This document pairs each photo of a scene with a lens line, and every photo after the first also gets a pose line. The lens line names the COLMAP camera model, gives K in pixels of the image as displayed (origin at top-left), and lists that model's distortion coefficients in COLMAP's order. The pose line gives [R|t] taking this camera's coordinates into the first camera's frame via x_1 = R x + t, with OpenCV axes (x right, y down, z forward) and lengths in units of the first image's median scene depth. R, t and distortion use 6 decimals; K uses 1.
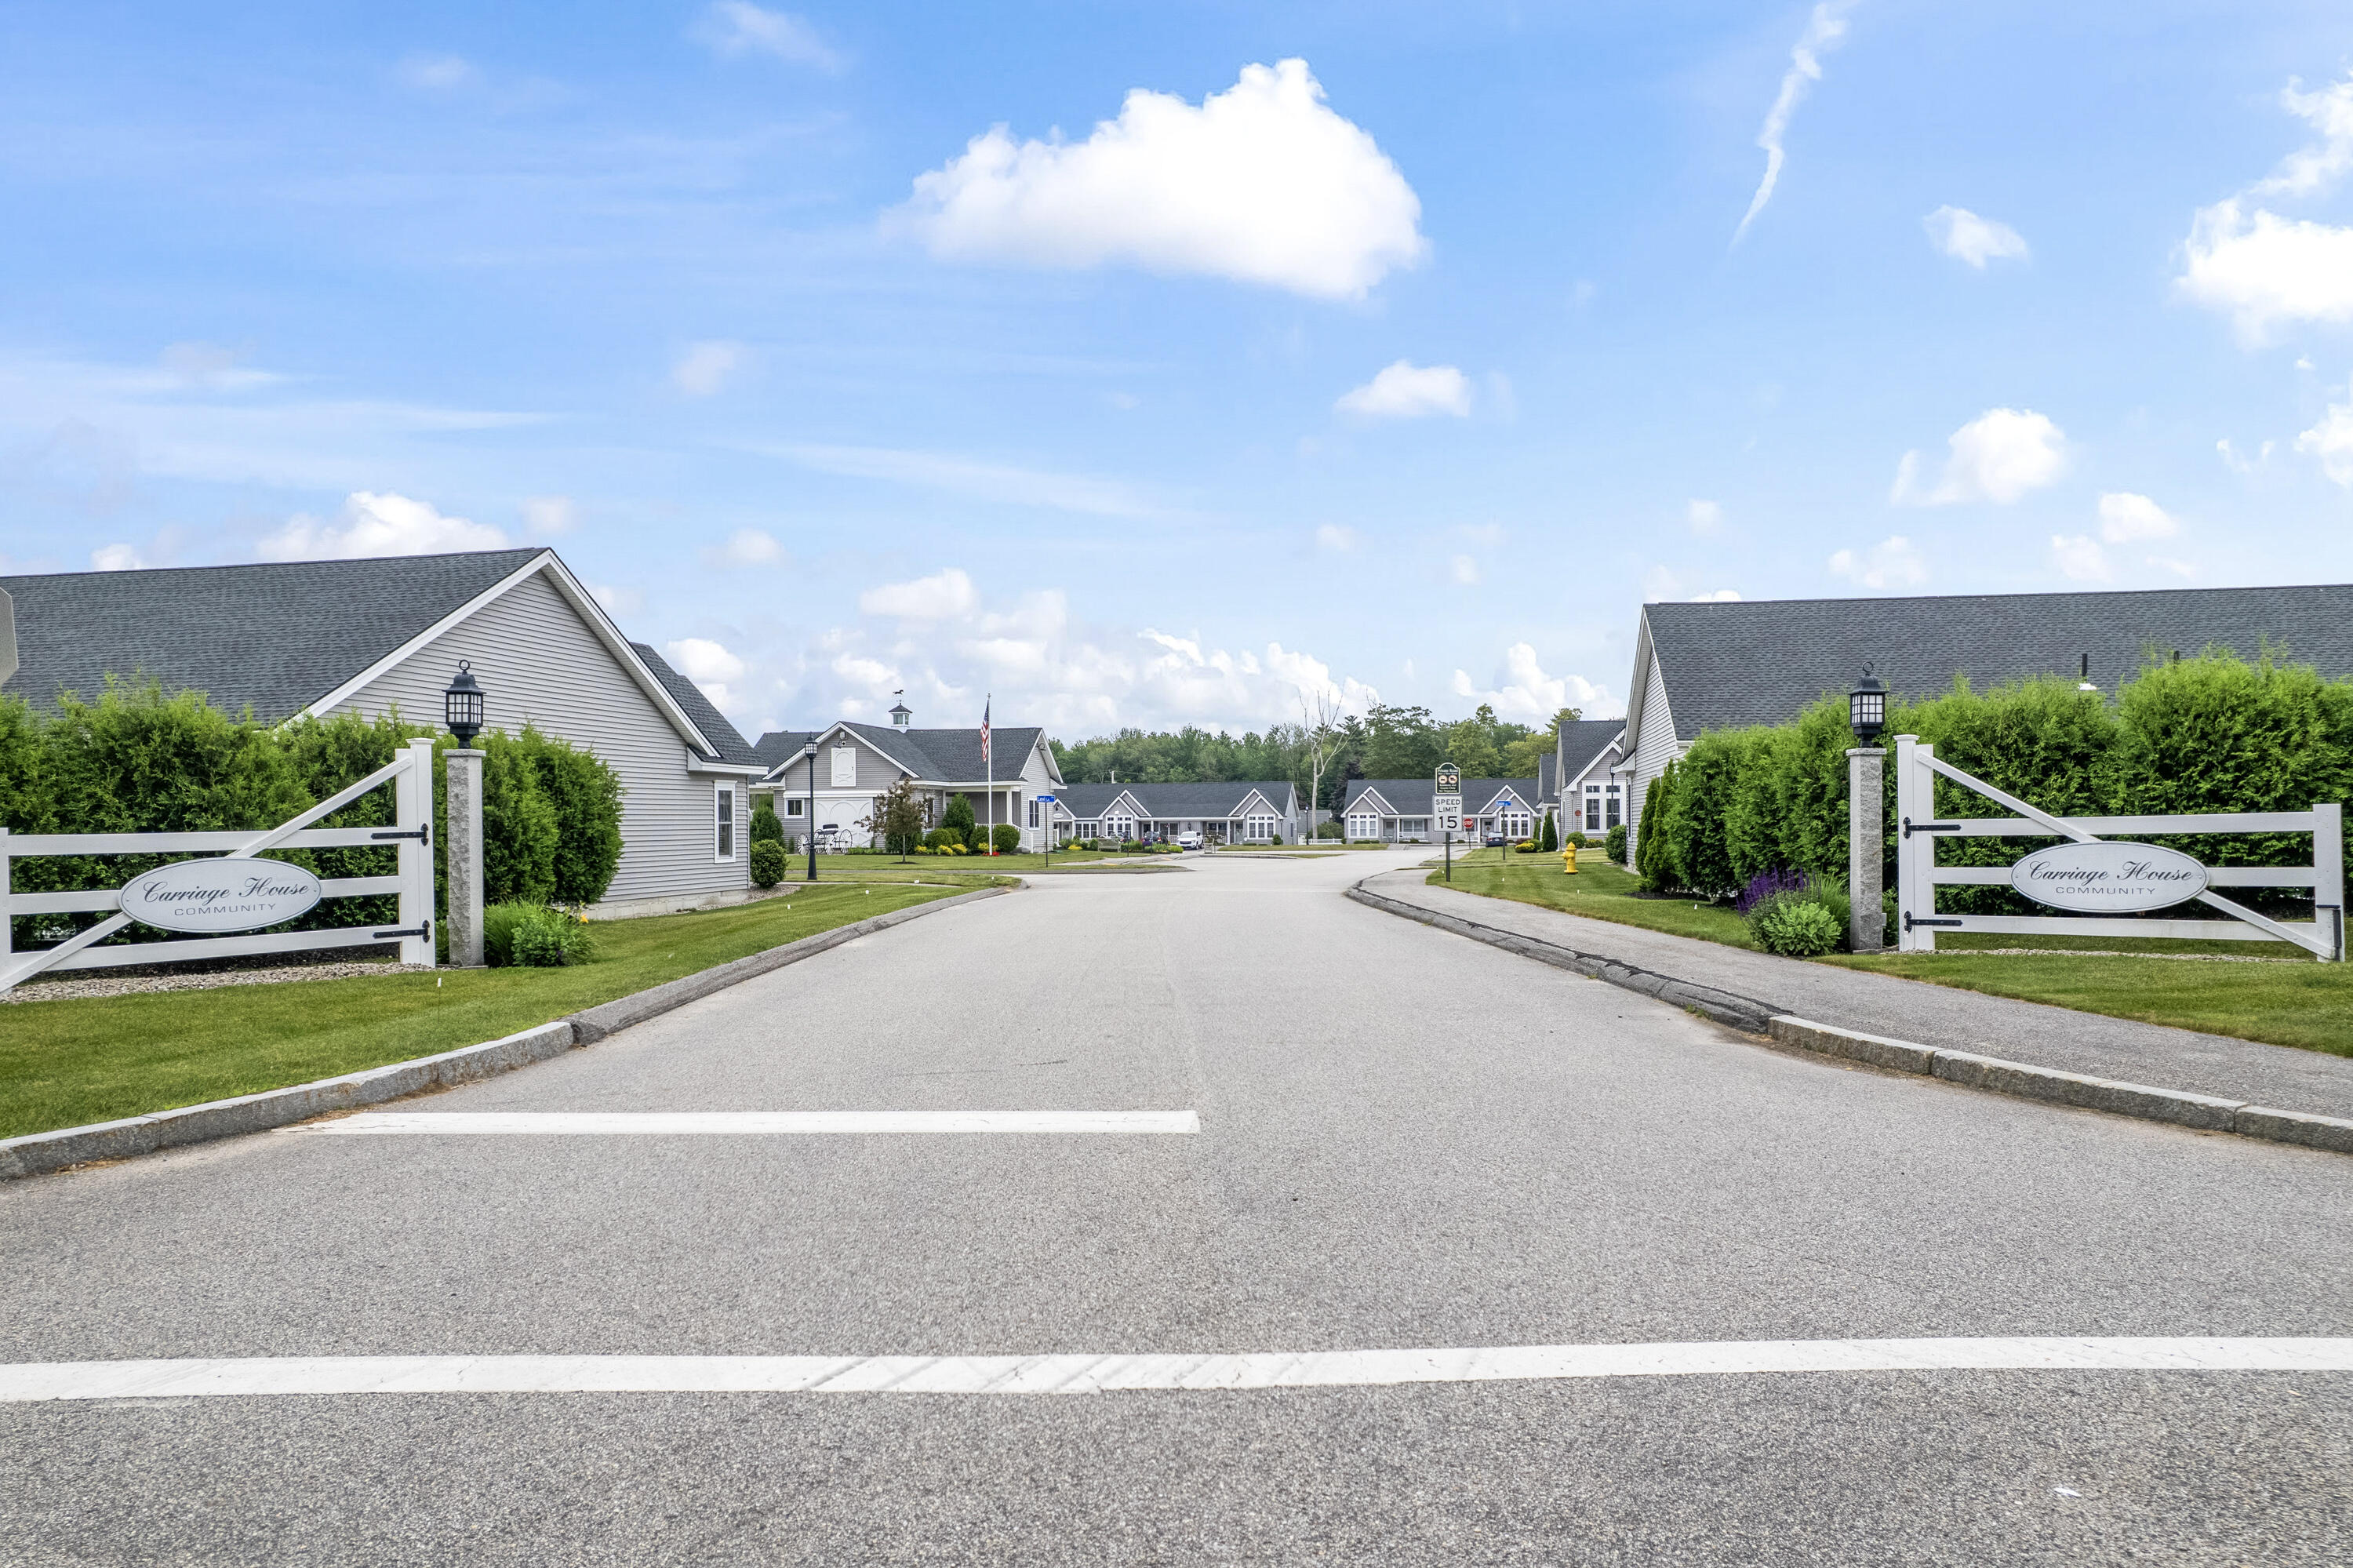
lens RADIAL K [[1497.4, 0, 1181.5], [0, 1497.4, 797.1], [0, 0, 1]] dist [-0.068812, 0.055460]
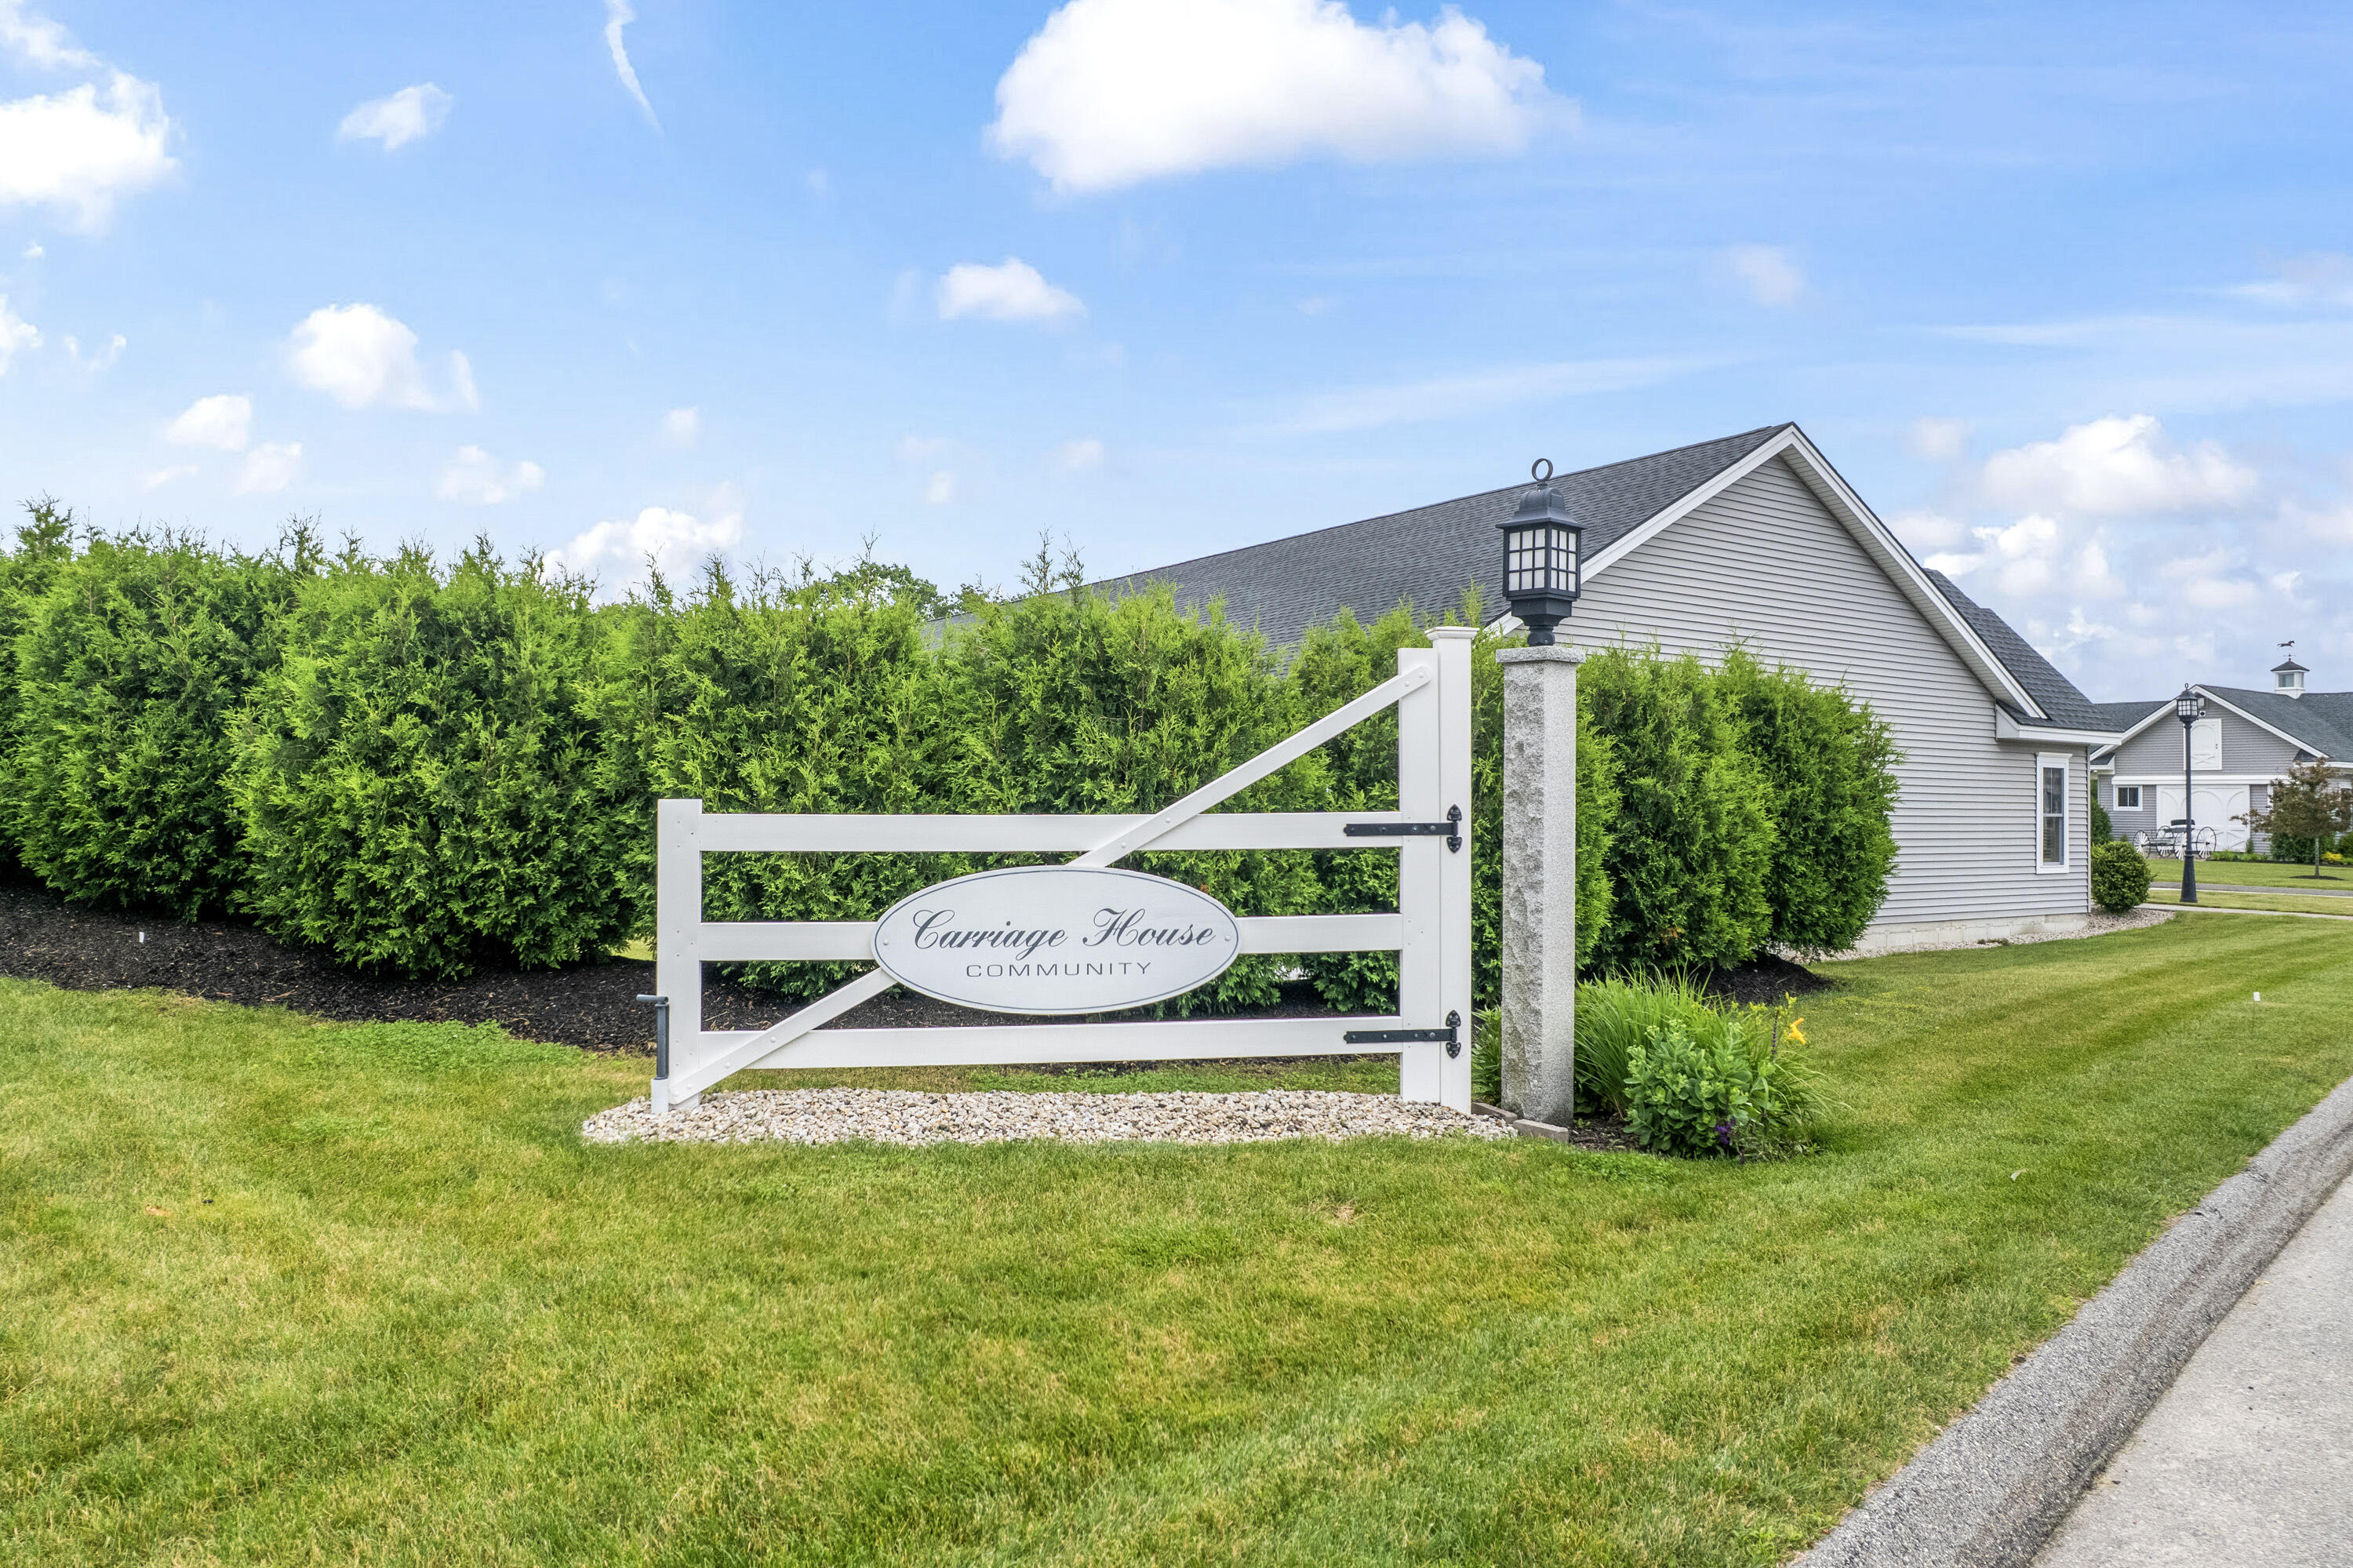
lens RADIAL K [[1511.8, 0, 1163.1], [0, 1511.8, 781.3], [0, 0, 1]] dist [-0.069459, 0.048636]
pose [[0.681794, 0.004857, -0.731528, -0.174097], [-0.006559, 0.999978, 0.000526, 0.008167], [0.731514, 0.004440, 0.681812, 0.469054]]
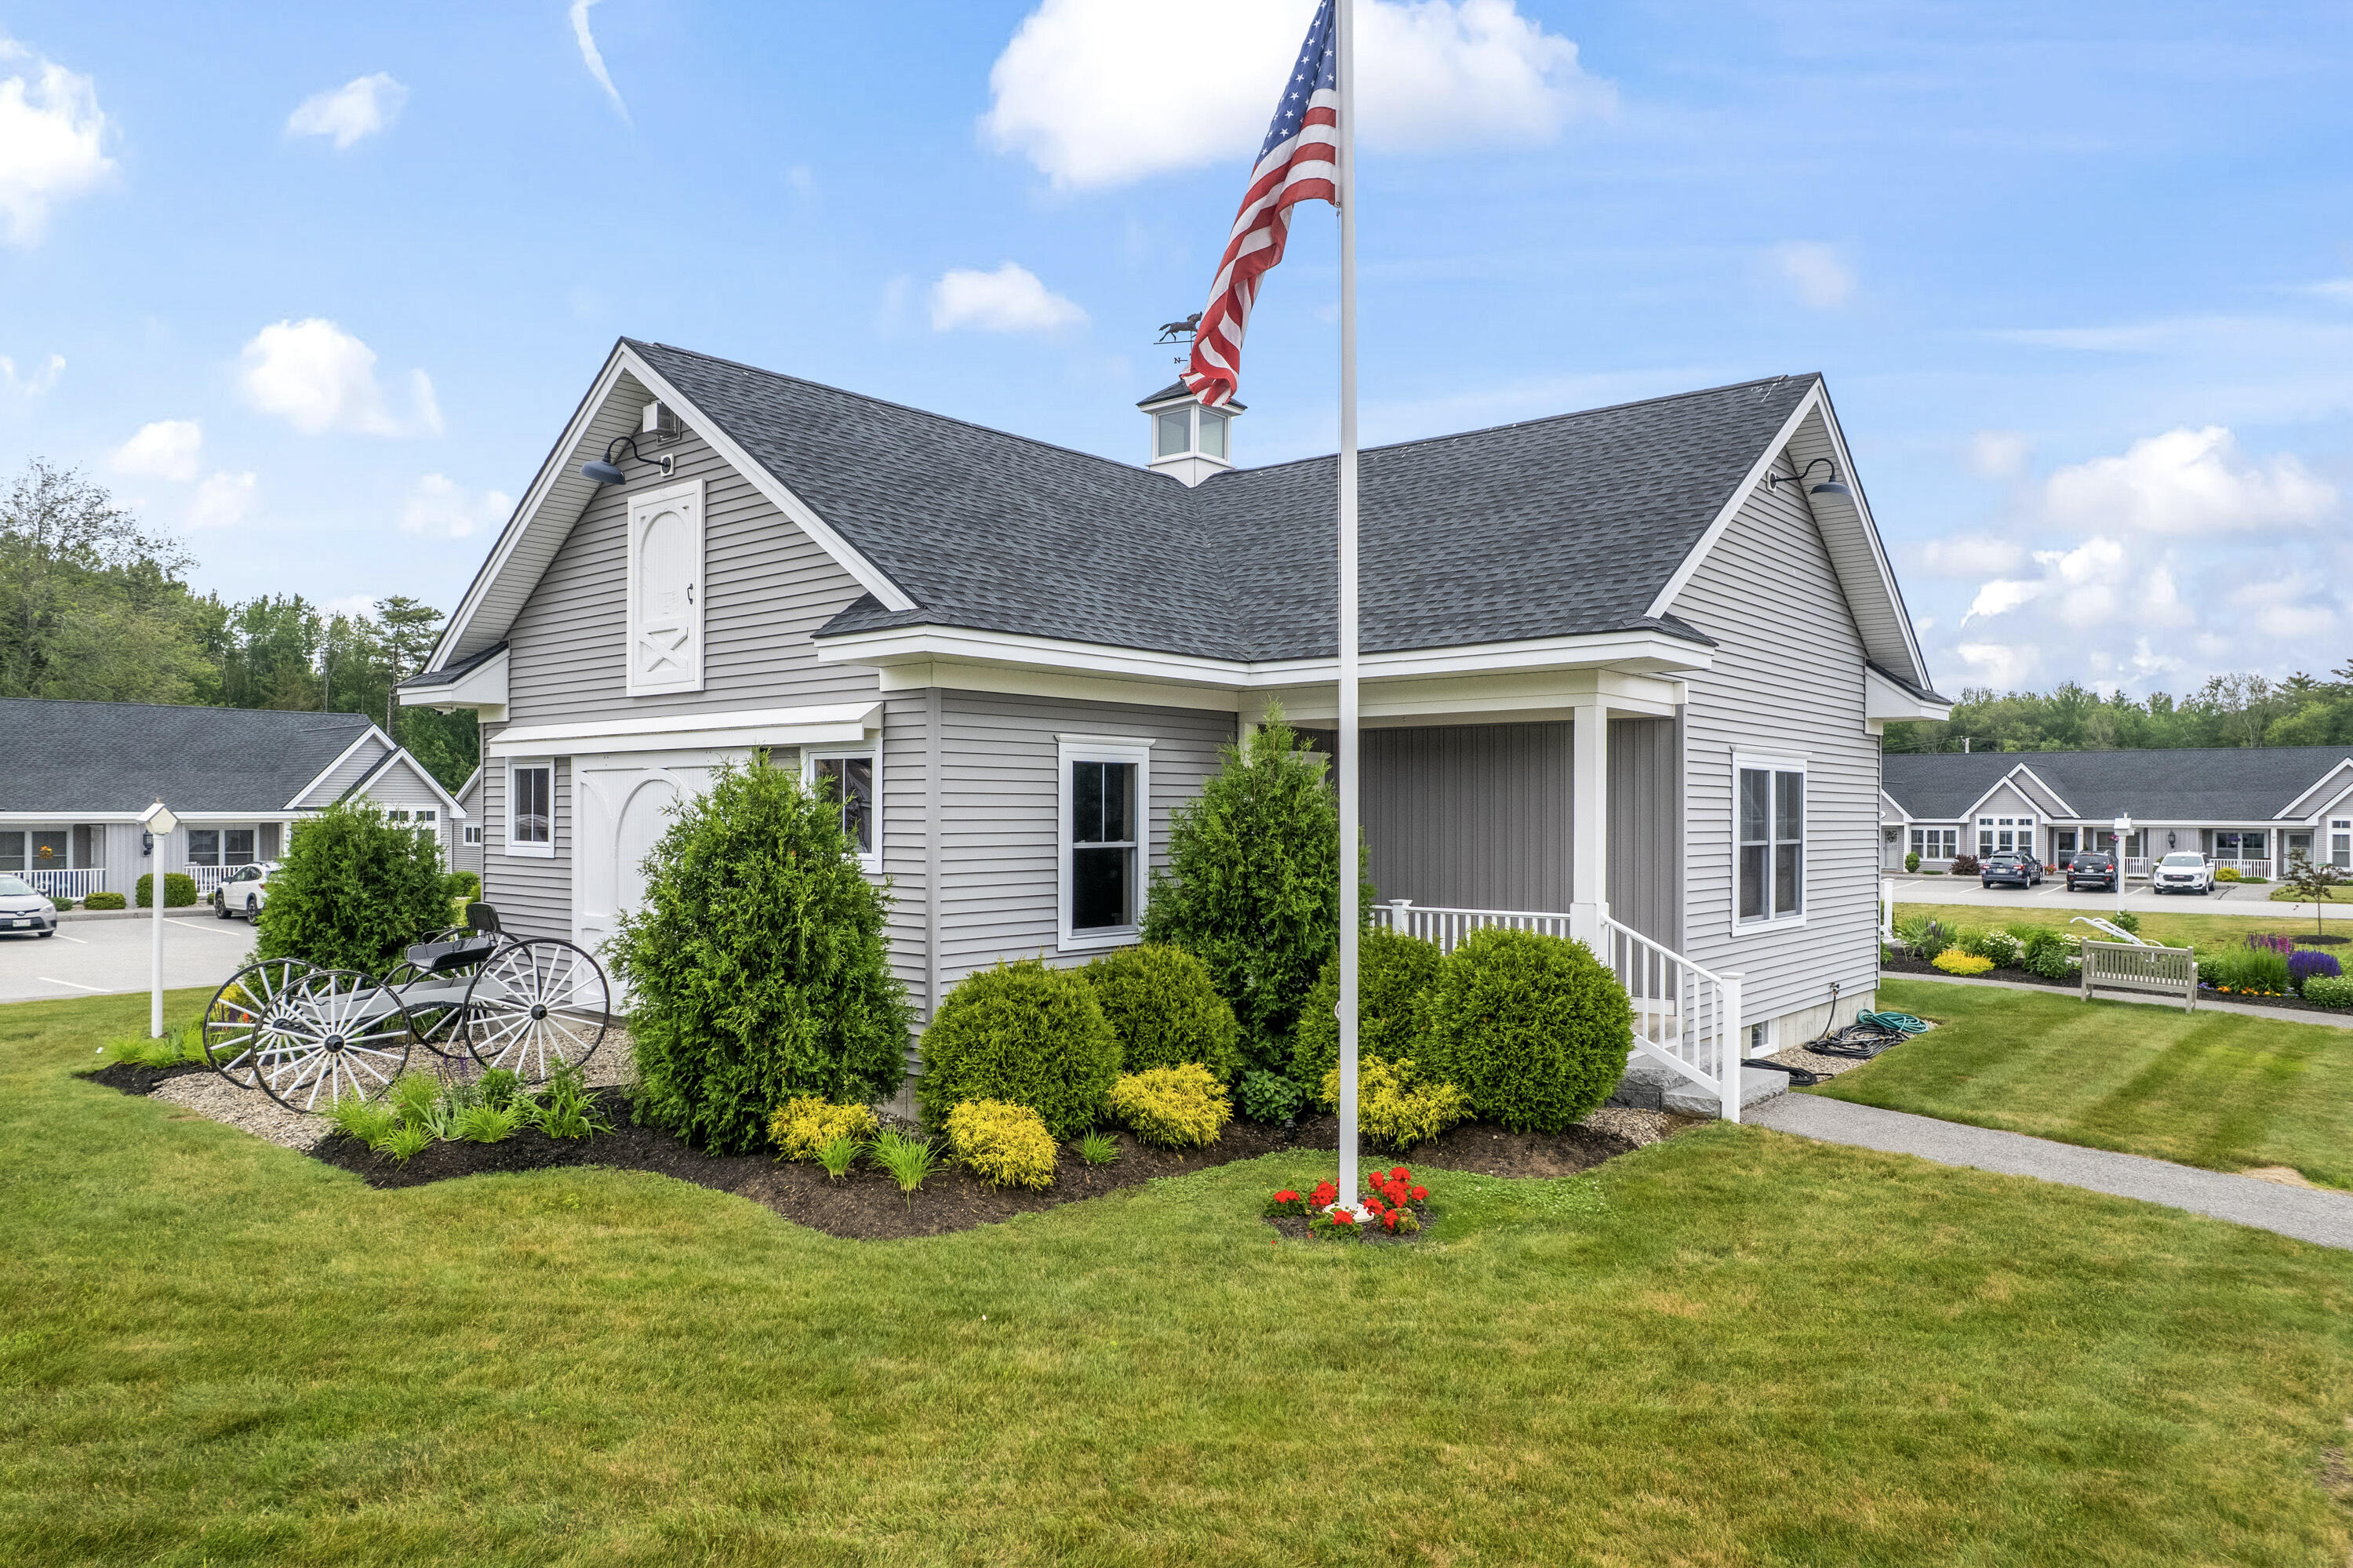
lens RADIAL K [[1511.8, 0, 1163.1], [0, 1511.8, 781.3], [0, 0, 1]] dist [-0.069459, 0.048636]
pose [[0.865922, 0.004098, -0.500163, -0.362478], [-0.003908, 0.999991, 0.001427, 0.014882], [0.500164, 0.000719, 0.865930, 4.103464]]
